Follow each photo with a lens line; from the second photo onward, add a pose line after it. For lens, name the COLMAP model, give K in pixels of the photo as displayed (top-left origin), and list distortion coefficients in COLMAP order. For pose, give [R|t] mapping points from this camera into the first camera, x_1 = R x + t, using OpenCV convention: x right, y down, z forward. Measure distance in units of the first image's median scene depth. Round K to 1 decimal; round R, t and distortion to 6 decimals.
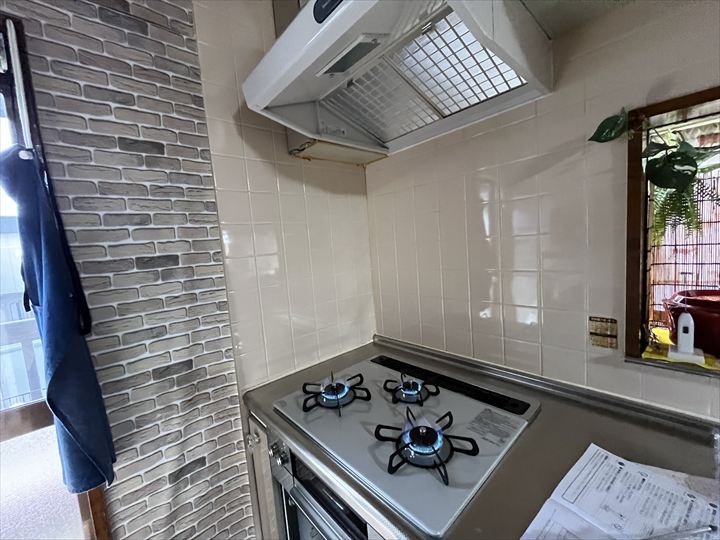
lens RADIAL K [[292.3, 0, 359.3], [0, 292.3, 273.6], [0, 0, 1]] dist [-0.007239, 0.000572]
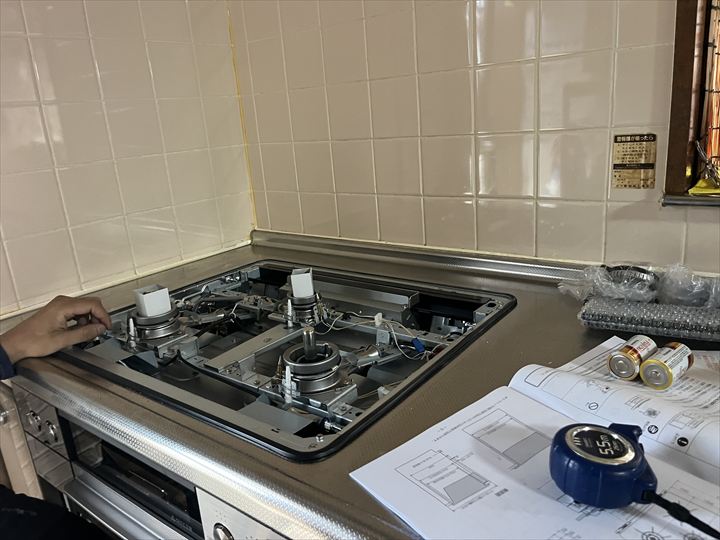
lens RADIAL K [[553.2, 0, 361.3], [0, 553.2, 267.9], [0, 0, 1]] dist [0.040575, -0.058381]
pose [[0.983004, -0.045436, 0.177873, 0.105107], [0.015399, 0.985882, 0.166735, 0.192242], [-0.182938, -0.161162, 0.969825, 0.017119]]
